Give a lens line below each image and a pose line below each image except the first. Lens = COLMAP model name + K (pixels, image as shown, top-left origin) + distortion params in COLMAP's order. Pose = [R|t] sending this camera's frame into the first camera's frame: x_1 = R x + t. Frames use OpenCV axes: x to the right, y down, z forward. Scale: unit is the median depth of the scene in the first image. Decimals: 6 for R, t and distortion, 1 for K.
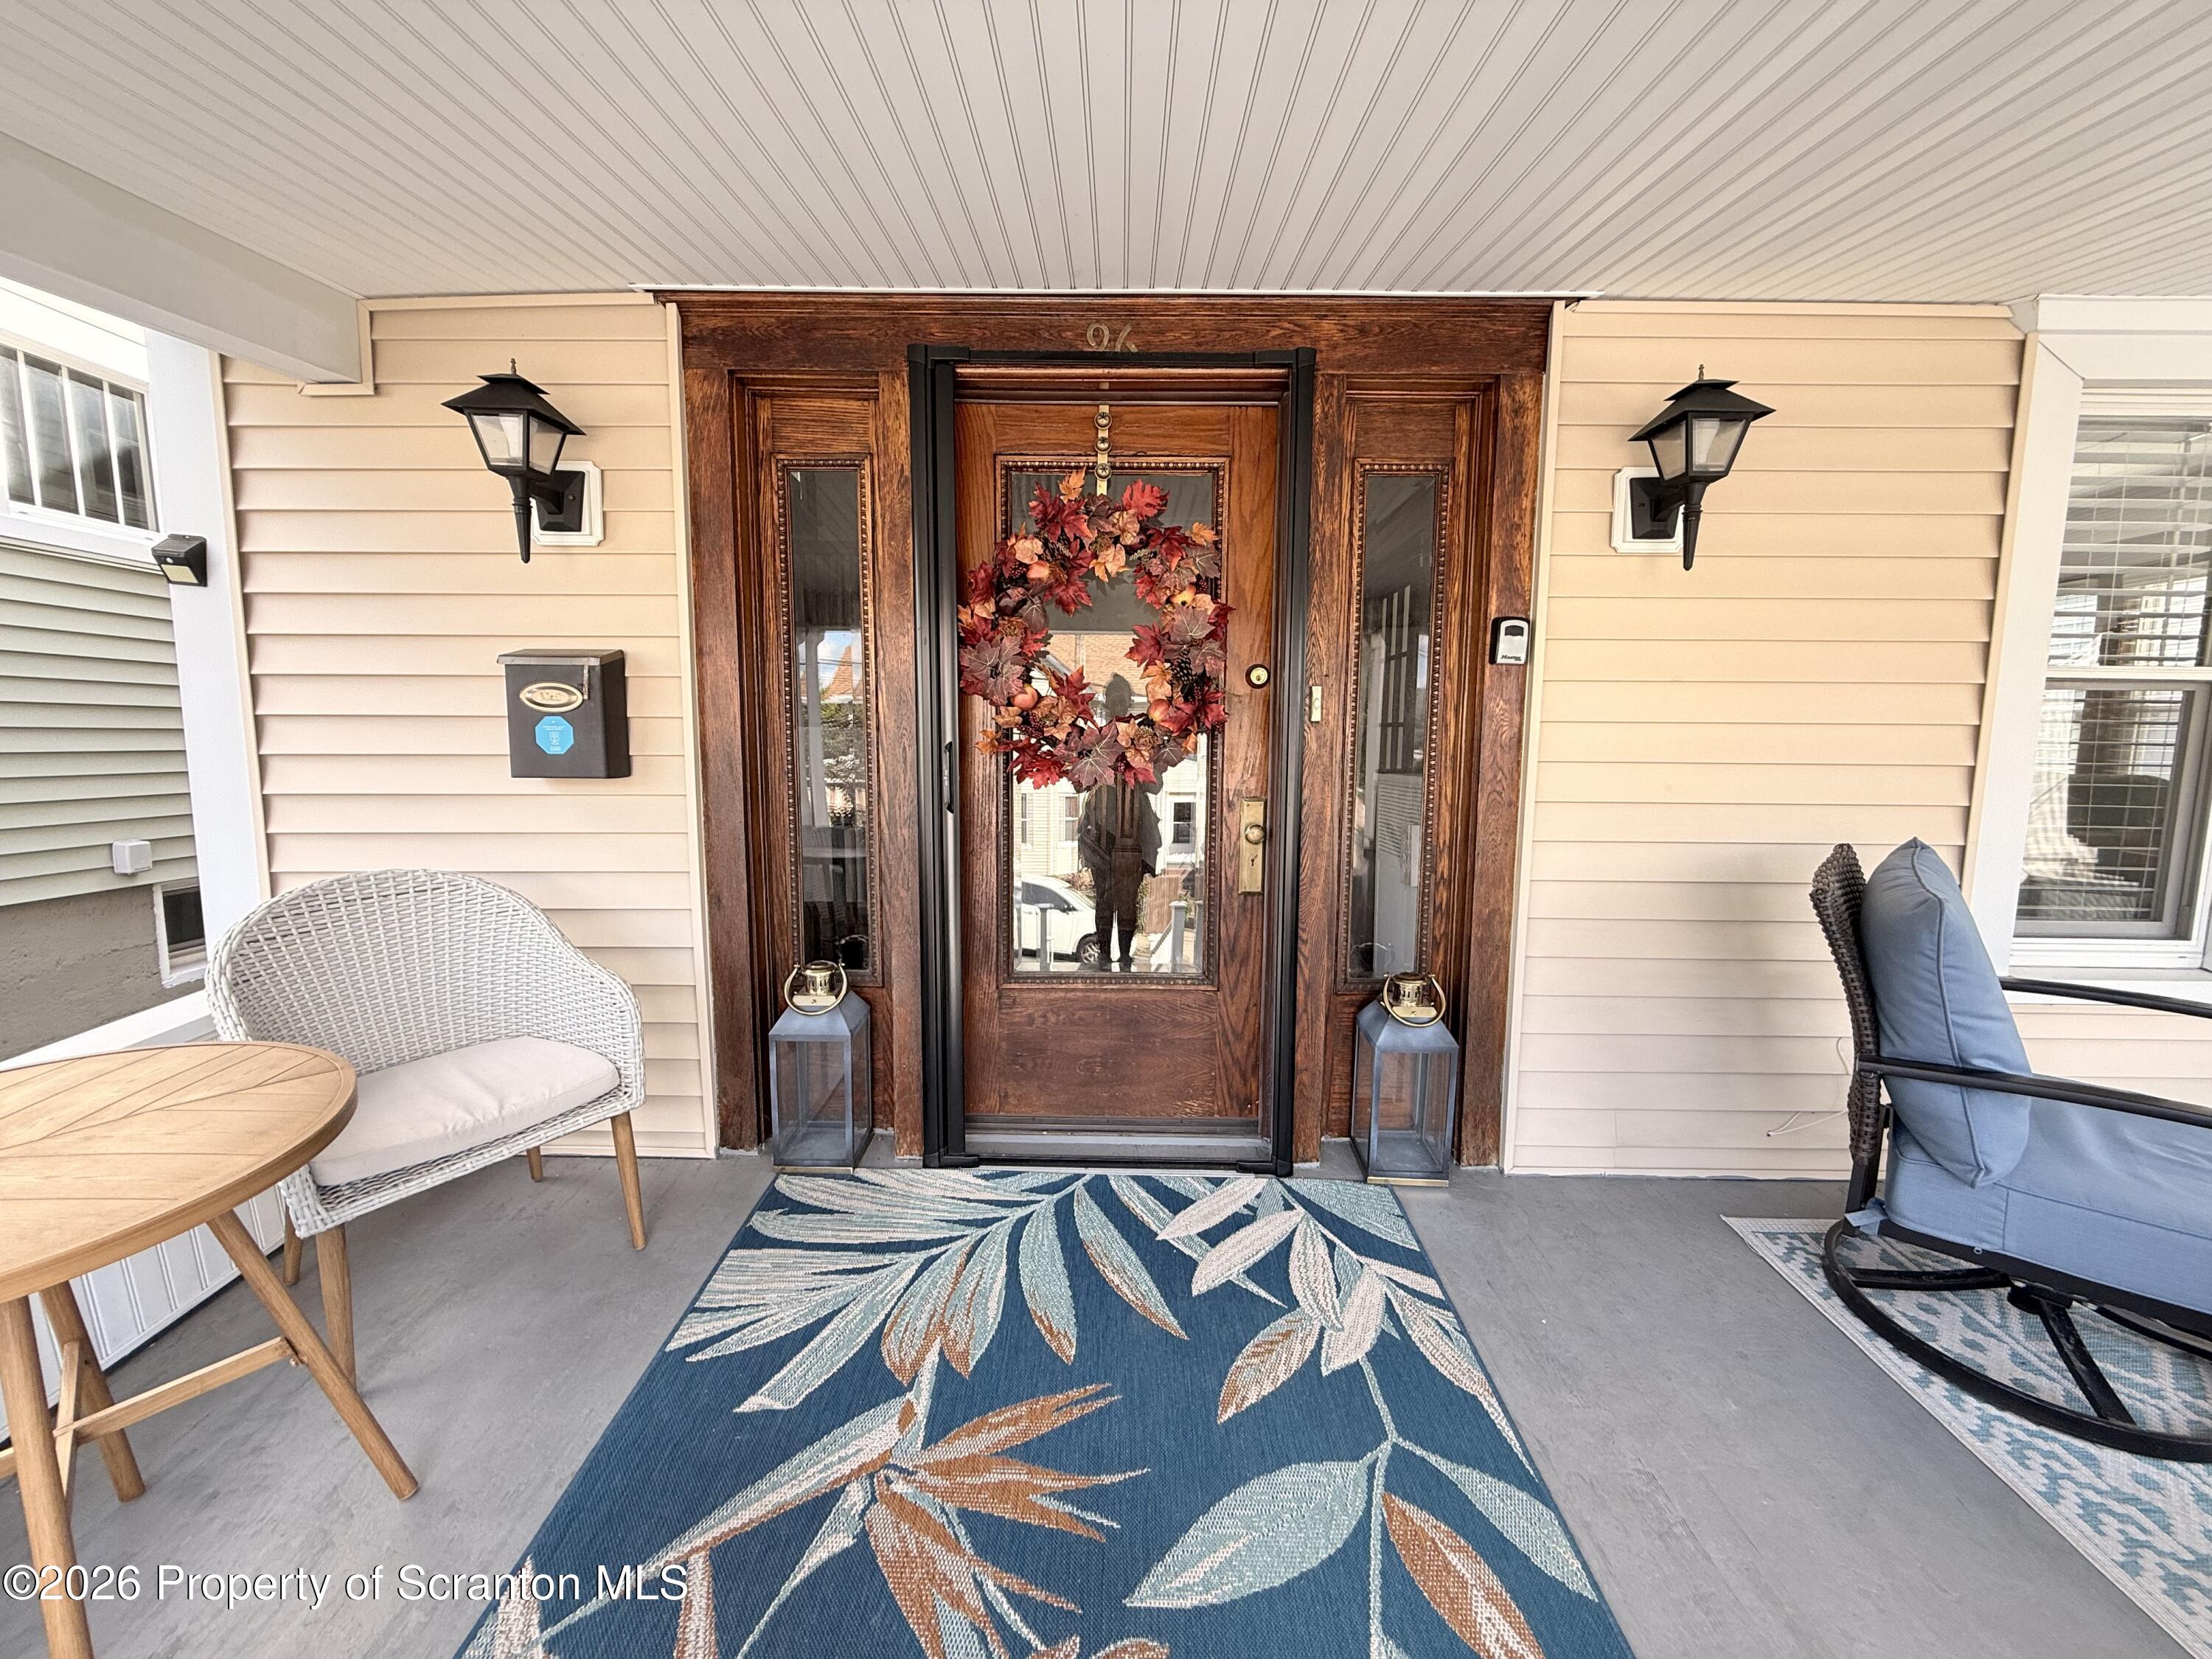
lens RADIAL K [[875.4, 0, 1103.1], [0, 875.4, 833.0], [0, 0, 1]] dist [-0.001107, -0.000698]
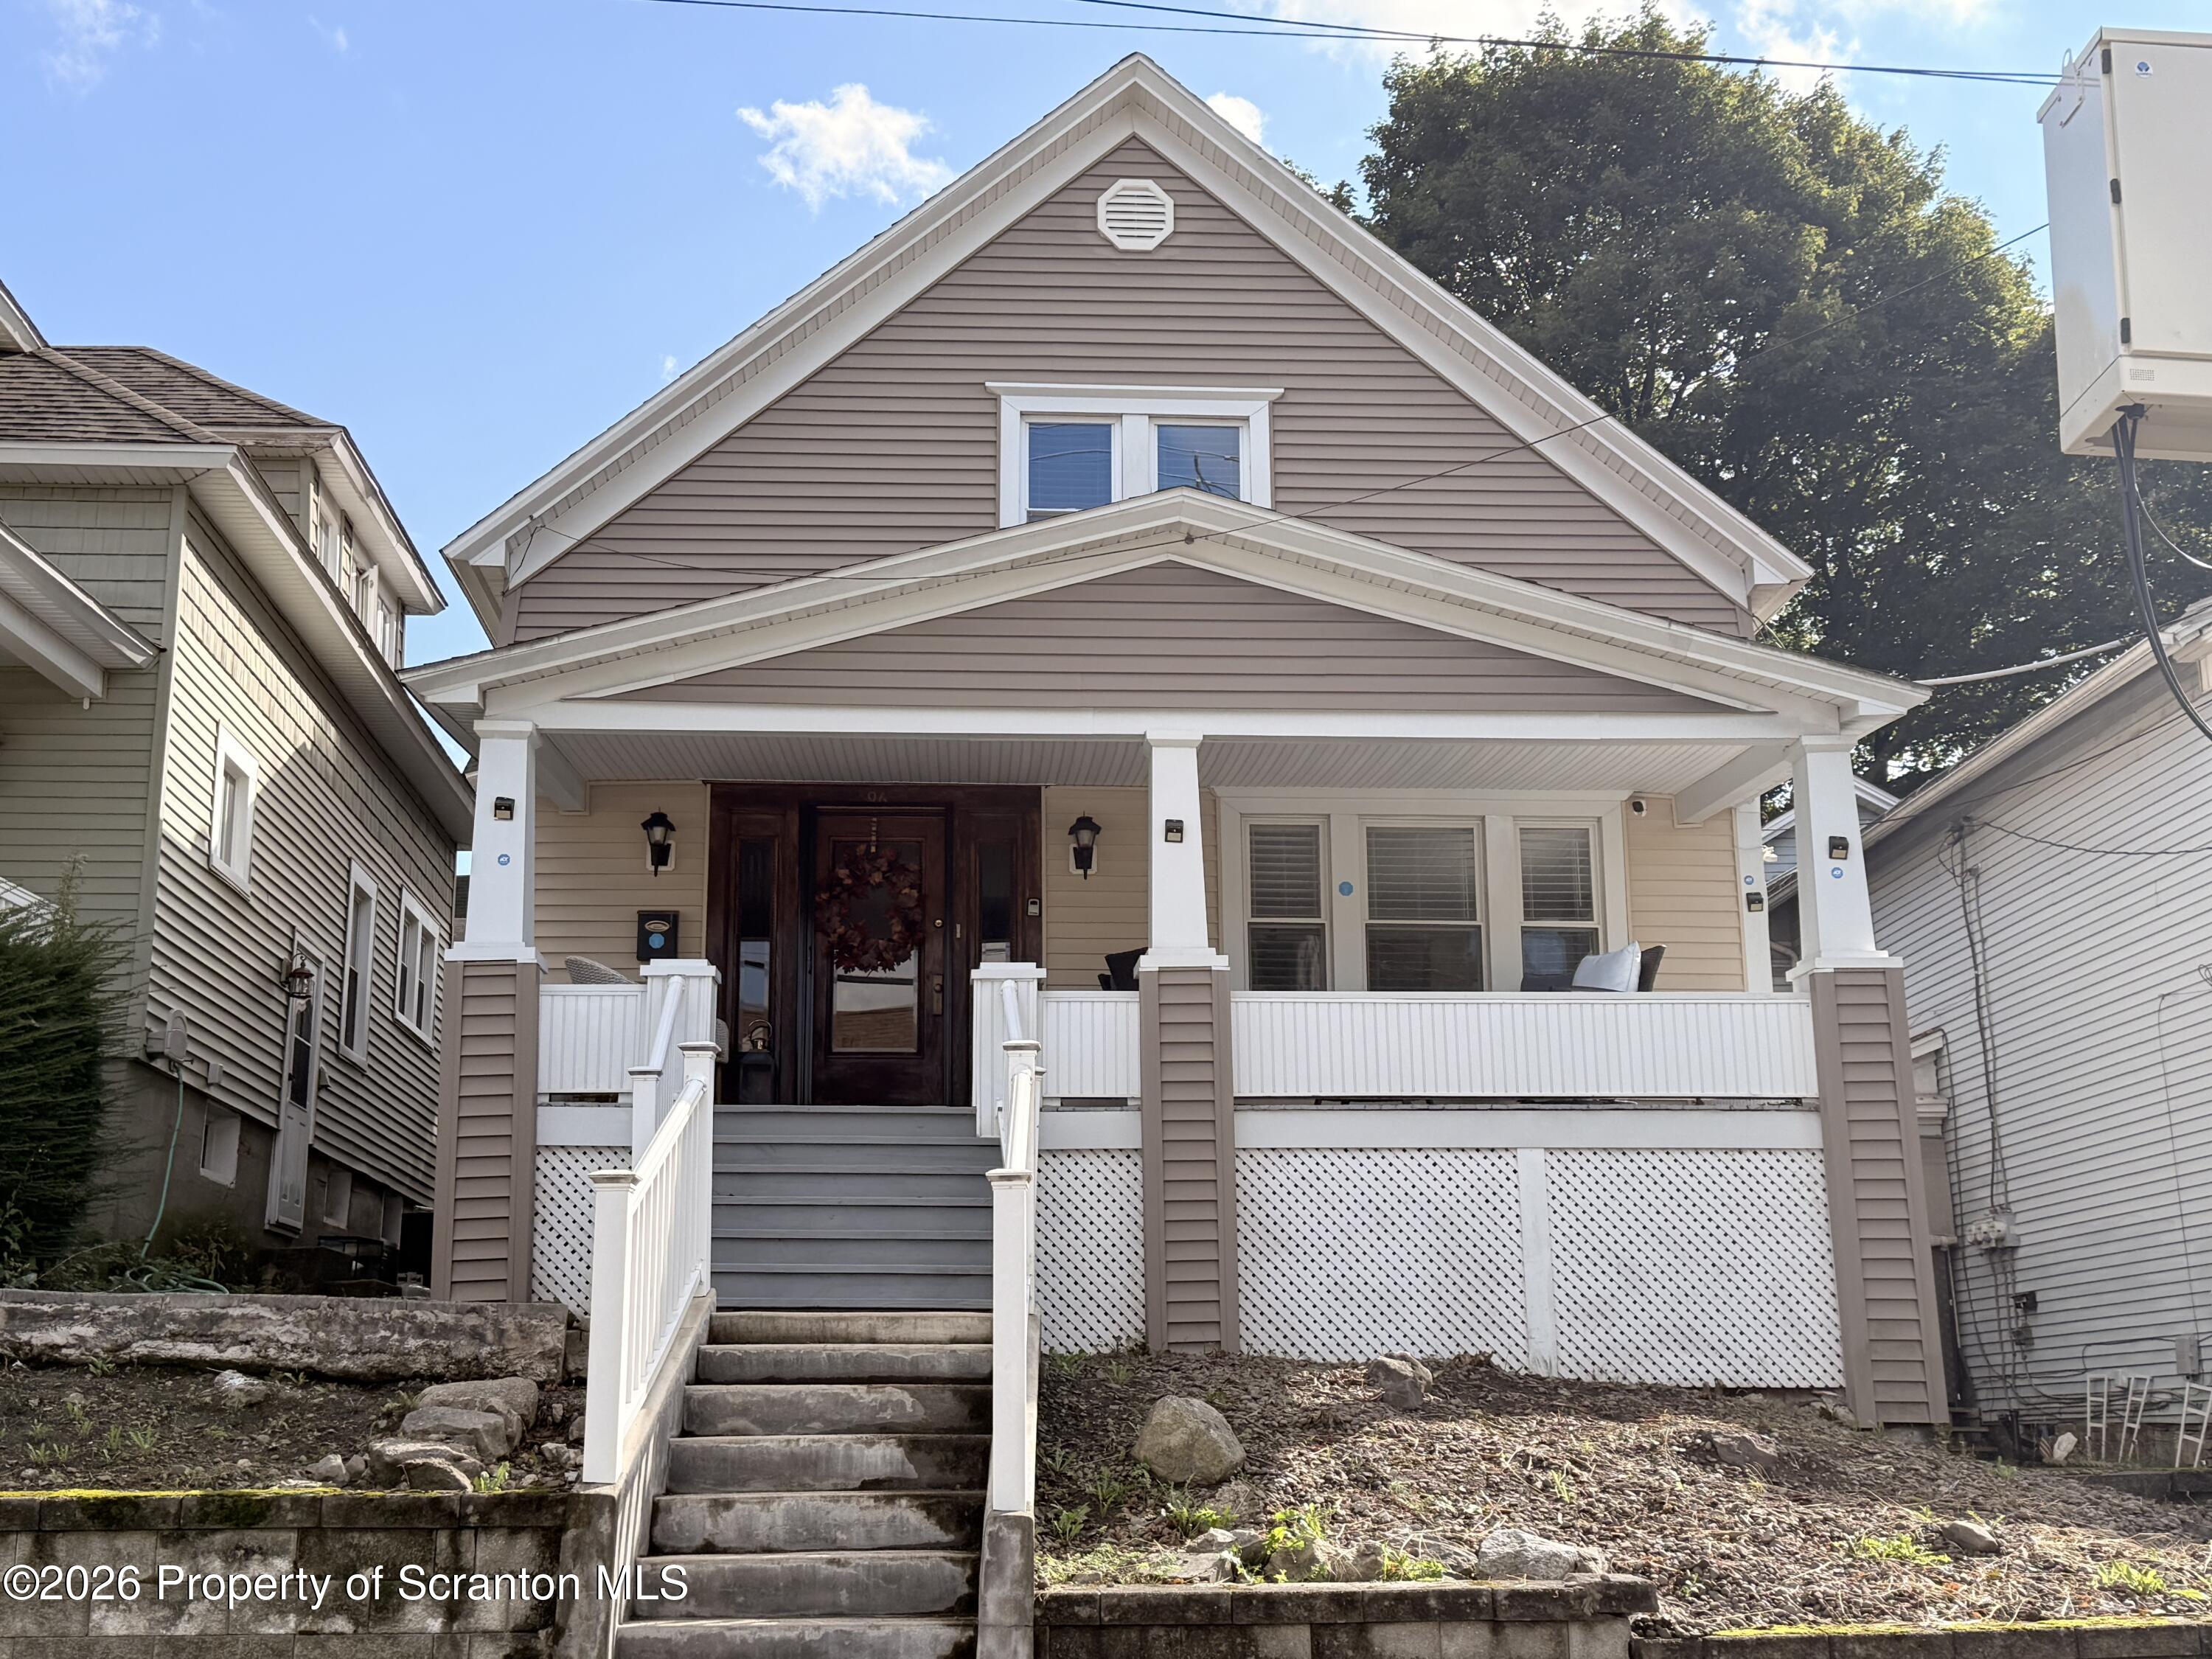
lens RADIAL K [[2659.9, 0, 1106.0], [0, 2659.9, 829.5], [0, 0, 1]] dist [0.570172, 0.000049]
pose [[0.997206, 0.002838, 0.074652, 0.106649], [0.022353, 0.942164, -0.334405, 2.453127], [-0.071284, 0.335139, 0.939468, -7.219303]]
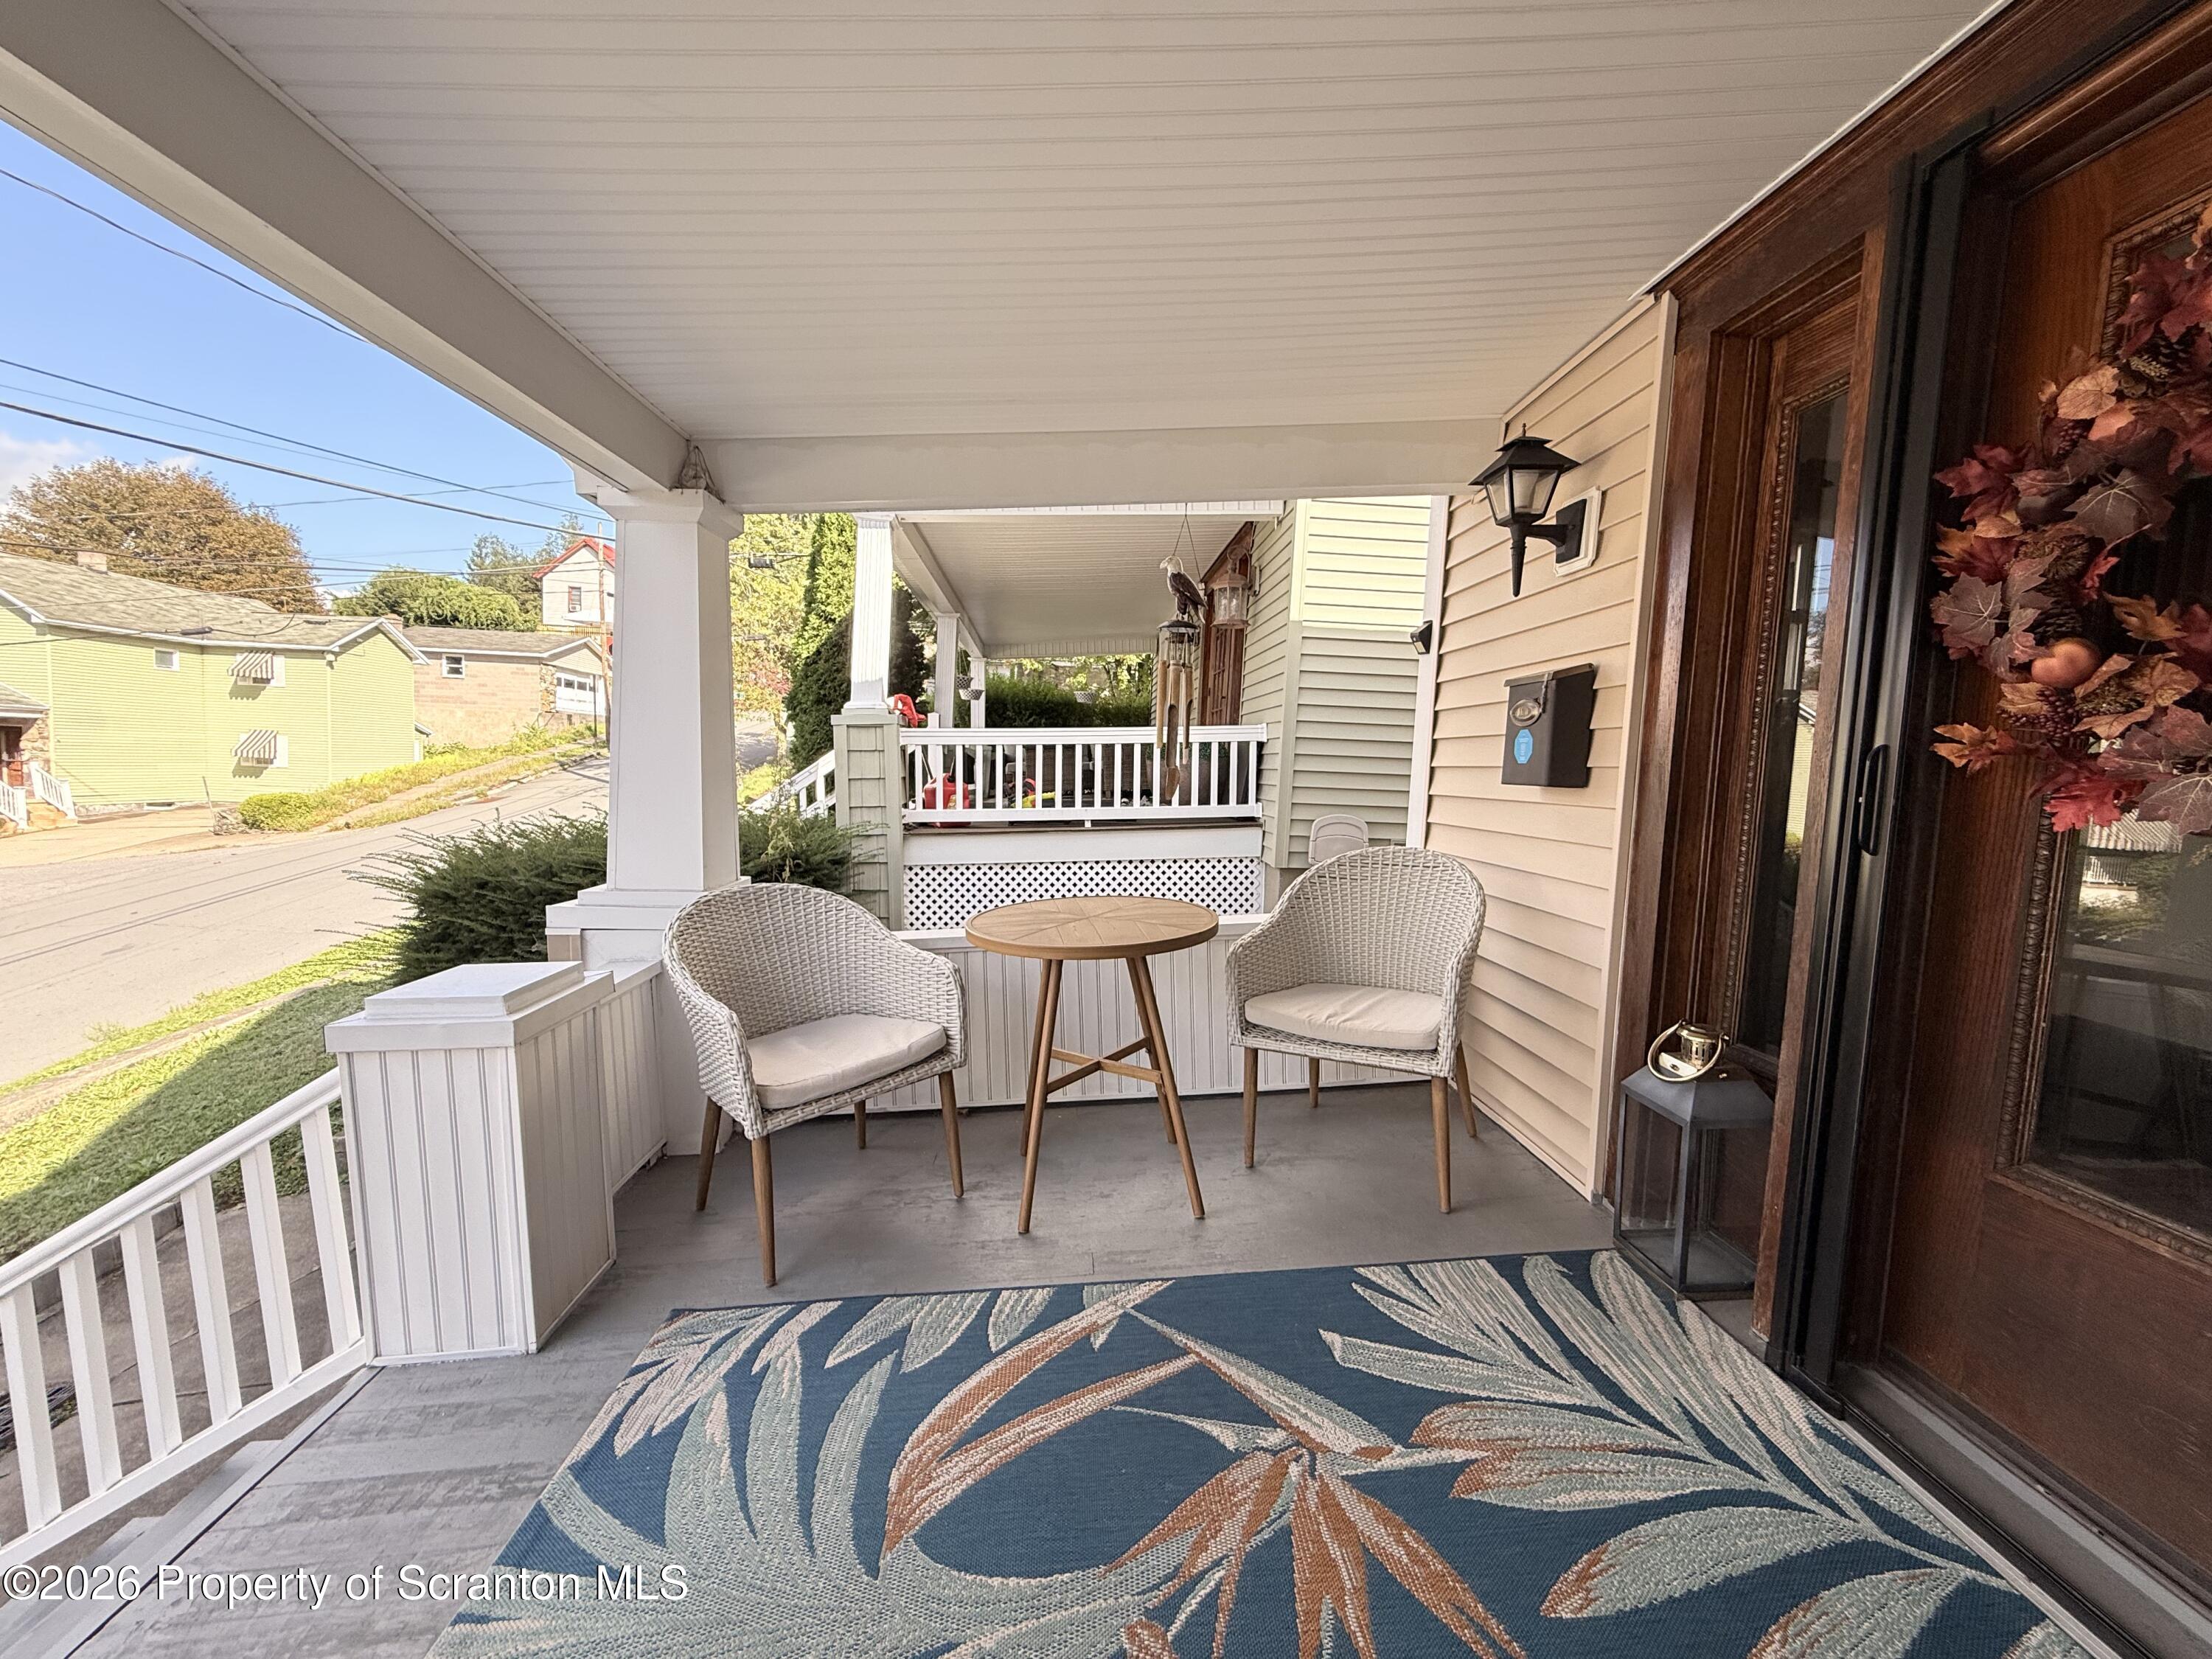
lens RADIAL K [[875.4, 0, 1103.1], [0, 875.4, 833.0], [0, 0, 1]] dist [-0.001107, -0.000698]
pose [[0.060393, 0.075316, -0.995329, 0.492813], [-0.145485, 0.987165, 0.065871, 0.001291], [0.987515, 0.140827, 0.070575, 0.440524]]
